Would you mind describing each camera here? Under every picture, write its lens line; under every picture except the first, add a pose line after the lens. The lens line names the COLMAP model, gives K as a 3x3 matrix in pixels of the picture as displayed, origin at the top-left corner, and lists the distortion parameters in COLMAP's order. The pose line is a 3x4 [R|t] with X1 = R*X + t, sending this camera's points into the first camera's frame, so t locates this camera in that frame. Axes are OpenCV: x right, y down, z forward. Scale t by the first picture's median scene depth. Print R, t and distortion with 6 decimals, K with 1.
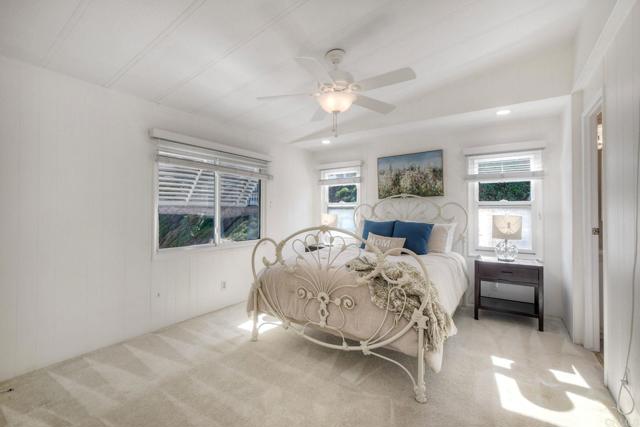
lens RADIAL K [[285.3, 0, 322.8], [0, 285.3, 212.0], [0, 0, 1]] dist [0.005069, 0.000304]
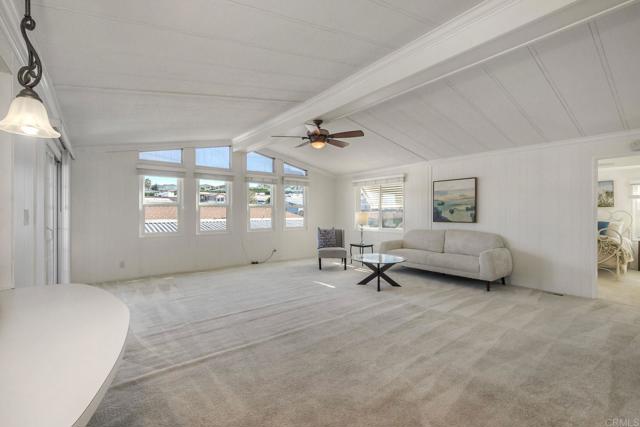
lens RADIAL K [[285.3, 0, 322.6], [0, 285.3, 213.6], [0, 0, 1]] dist [0.005069, 0.000304]
pose [[0.952576, 0.007408, -0.304212, -0.749942], [-0.008744, 0.999957, -0.003031, 0.008161], [0.304176, 0.005547, 0.952600, -1.233513]]
